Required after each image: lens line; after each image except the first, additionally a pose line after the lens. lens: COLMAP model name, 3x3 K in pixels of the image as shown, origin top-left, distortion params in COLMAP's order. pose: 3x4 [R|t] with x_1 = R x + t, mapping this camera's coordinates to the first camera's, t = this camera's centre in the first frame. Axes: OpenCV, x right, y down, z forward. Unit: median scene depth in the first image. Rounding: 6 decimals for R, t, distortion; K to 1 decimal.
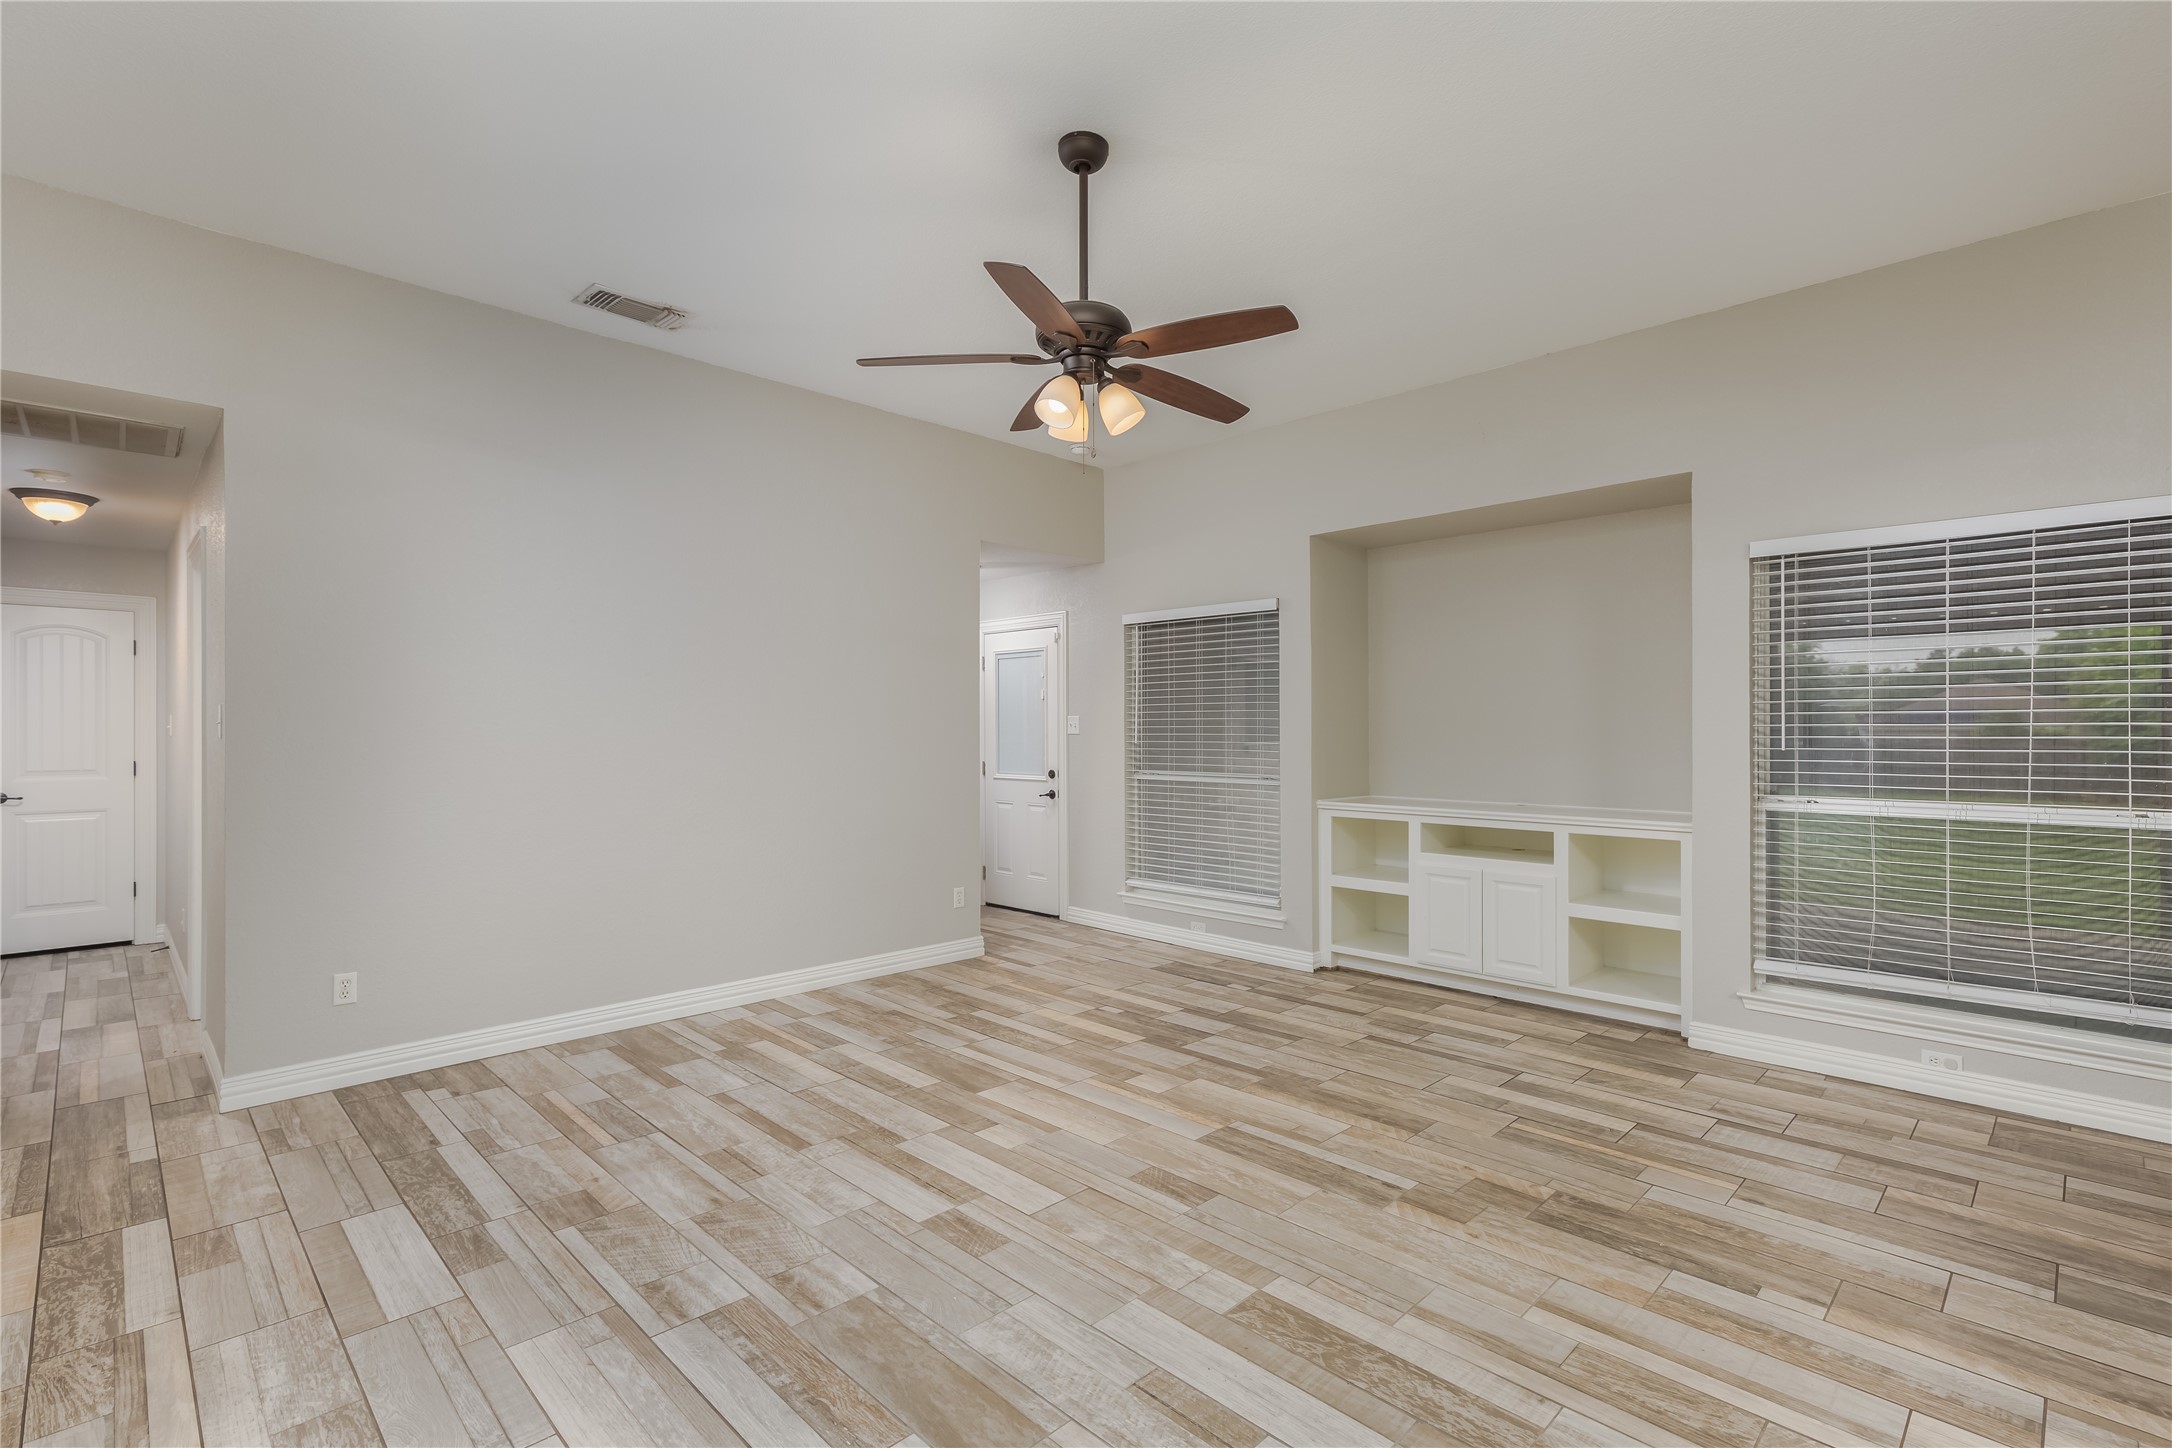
lens RADIAL K [[986.5, 0, 1111.4], [0, 986.5, 729.6], [0, 0, 1]] dist [0.008691, -0.000011]
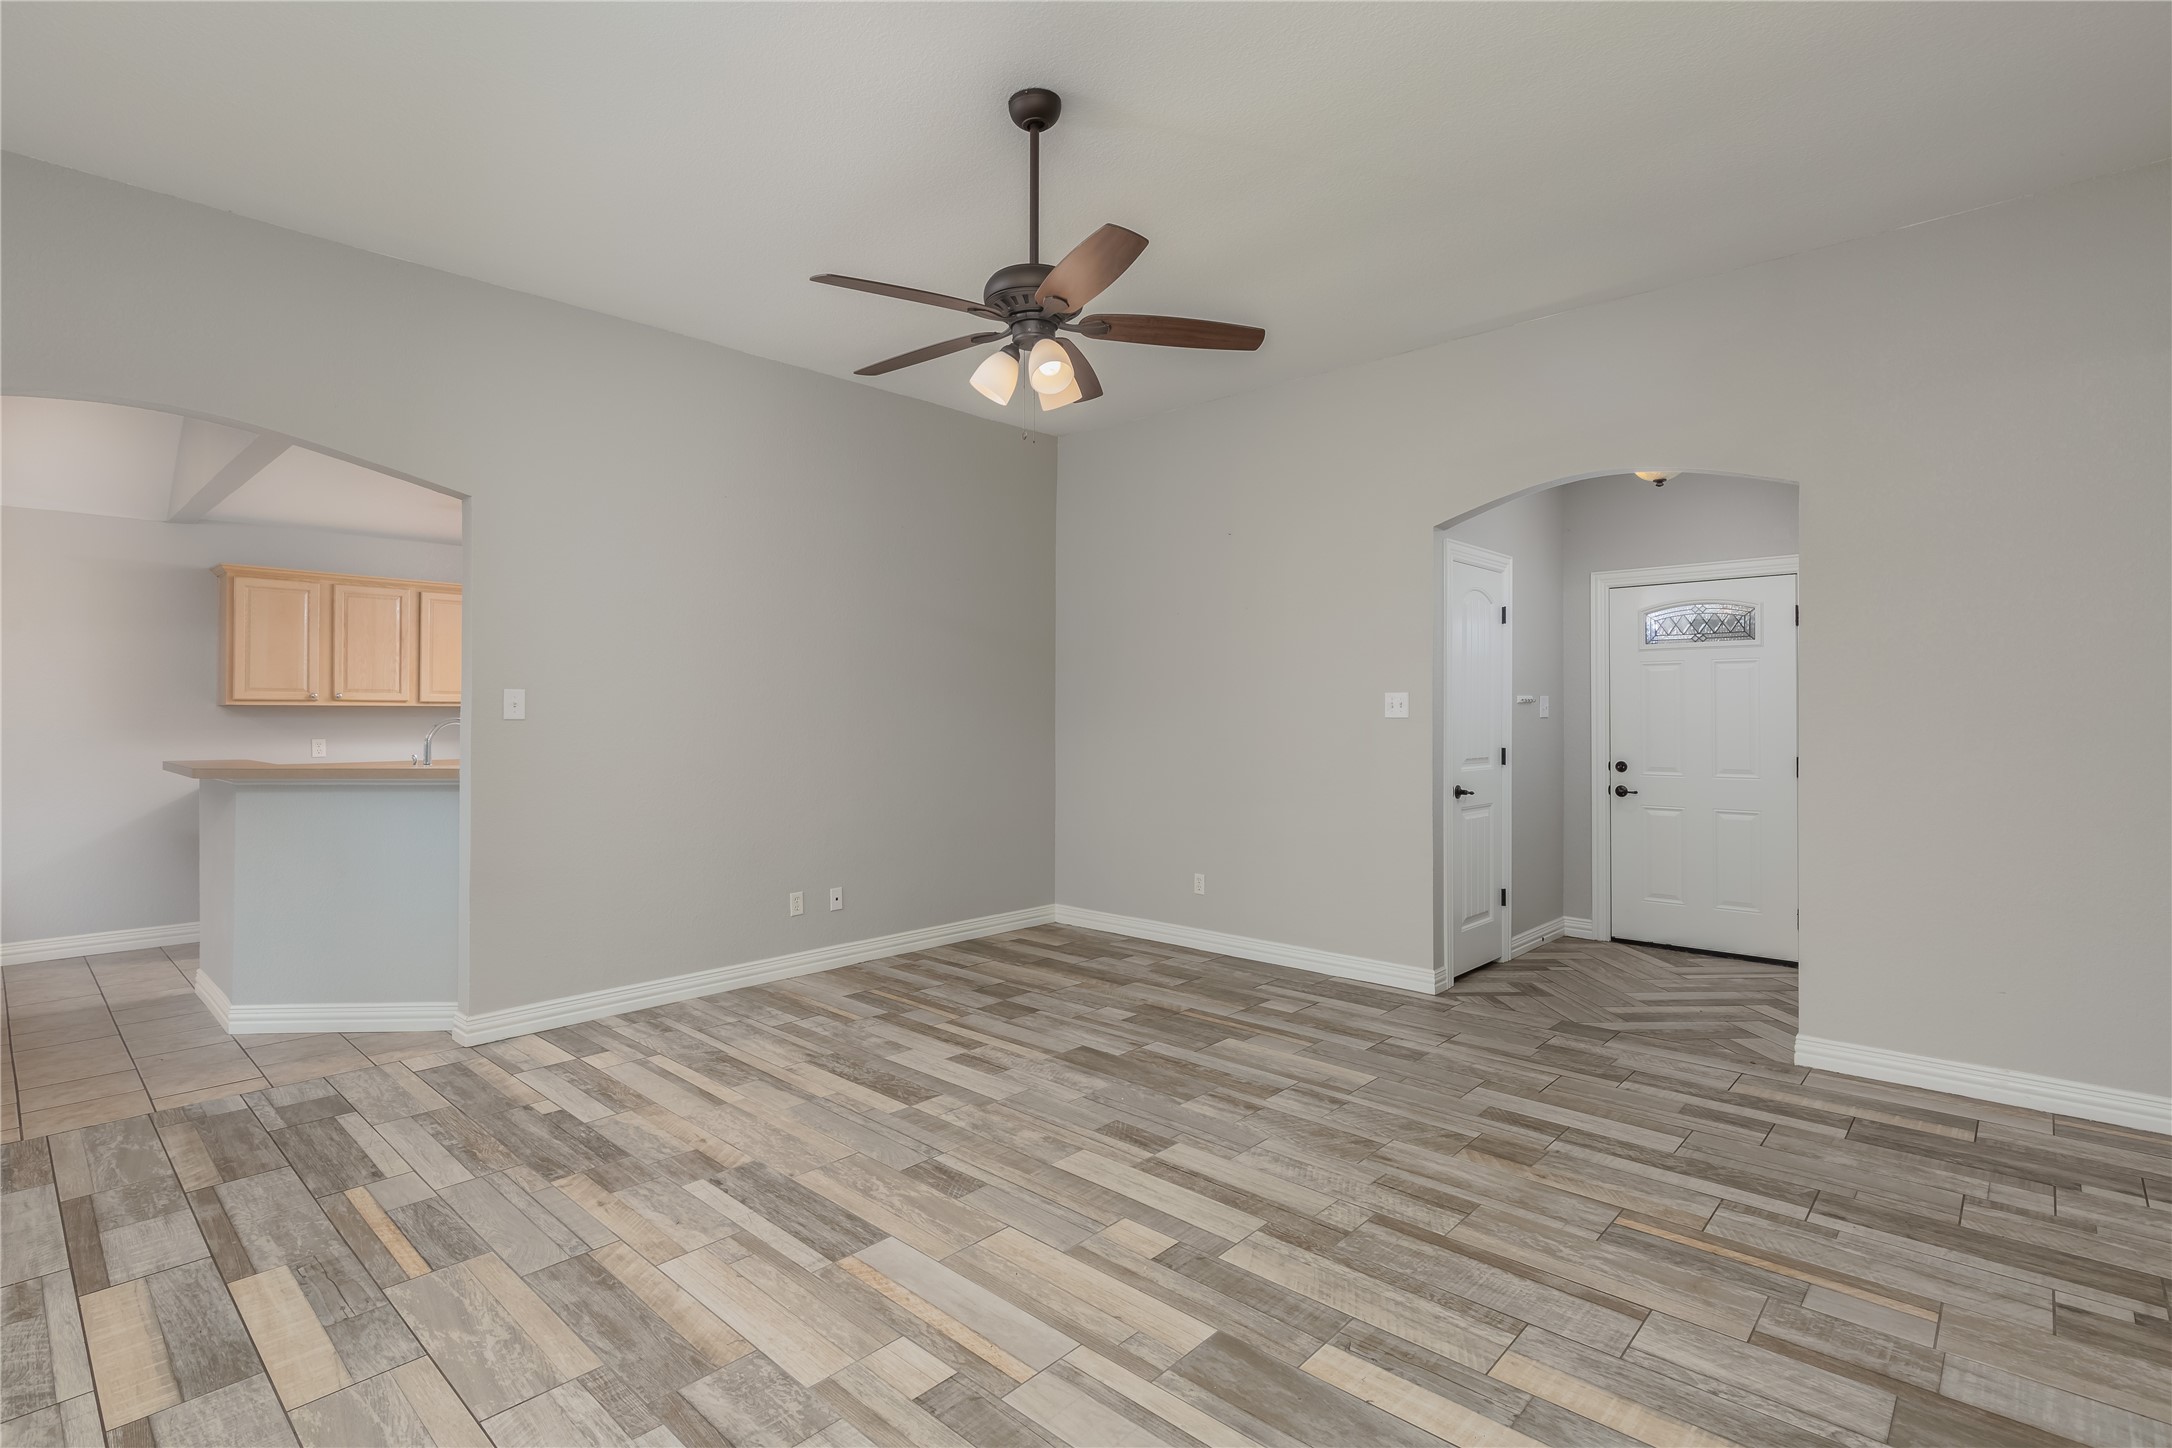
lens RADIAL K [[1036.4, 0, 1088.8], [0, 1036.4, 707.6], [0, 0, 1]] dist [0.001616, -0.000687]
pose [[-0.999766, 0.001724, -0.021552, -0.048408], [0.001834, 0.999985, -0.005105, 0.002201], [0.021543, -0.005143, -0.999755, 1.616031]]
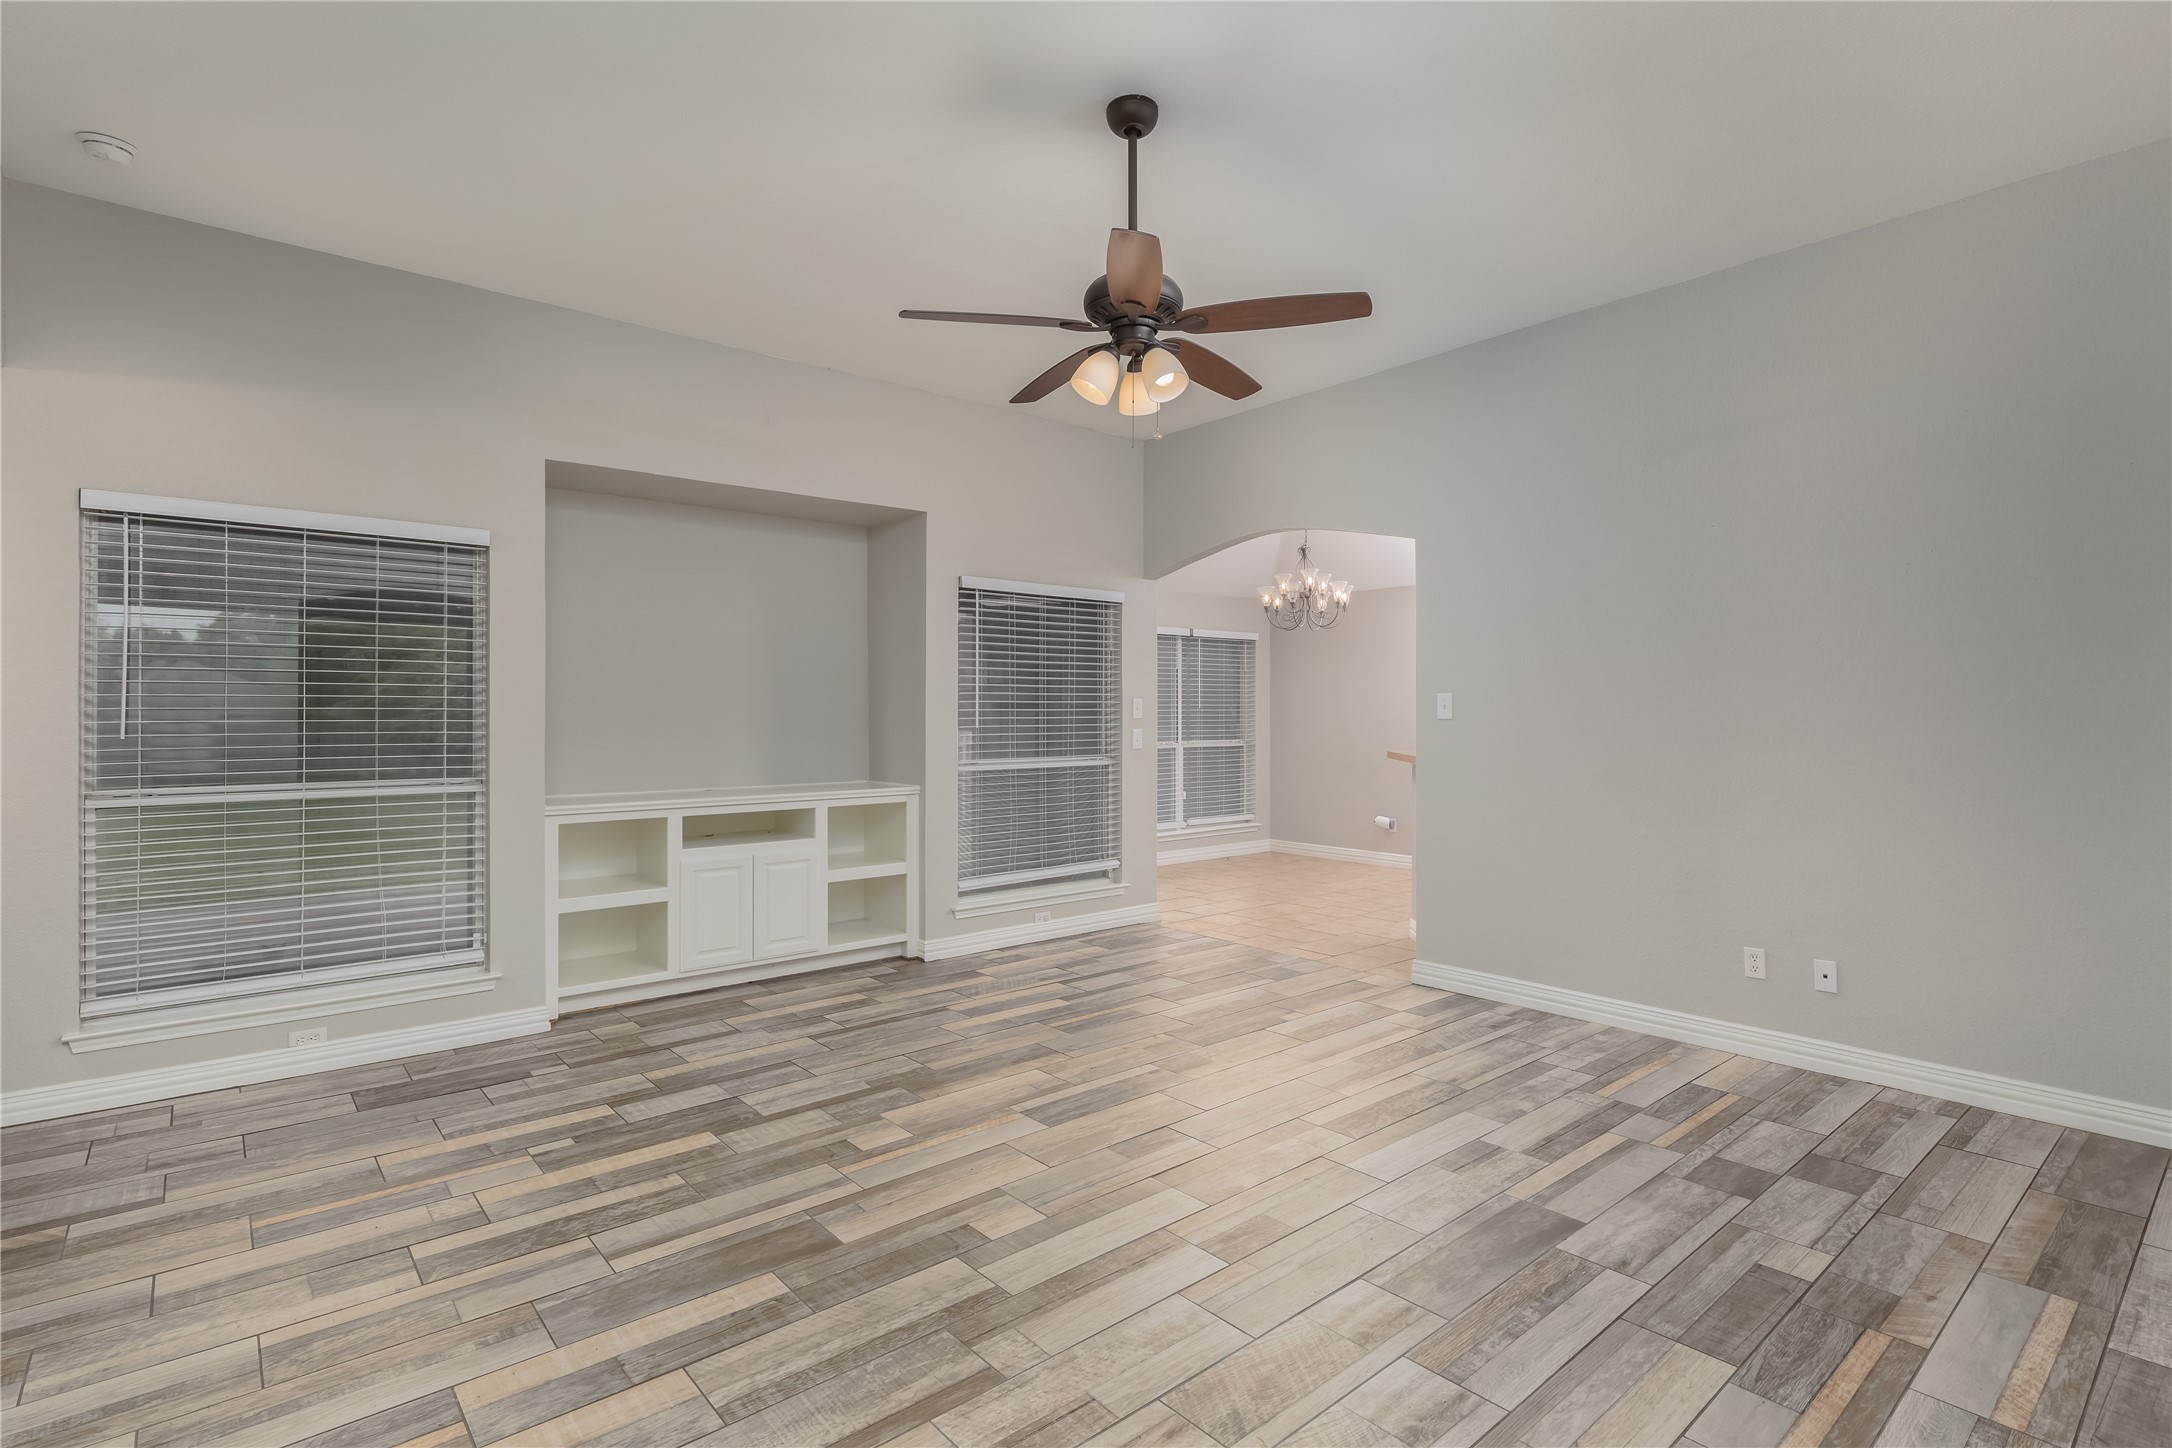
lens RADIAL K [[1036.4, 0, 1088.8], [0, 1036.4, 707.6], [0, 0, 1]] dist [0.001616, -0.000687]
pose [[0.095093, 0.006405, 0.995448, -0.839336], [0.001005, 0.999978, -0.006530, 0.002118], [-0.995468, 0.001621, 0.095085, 0.763453]]
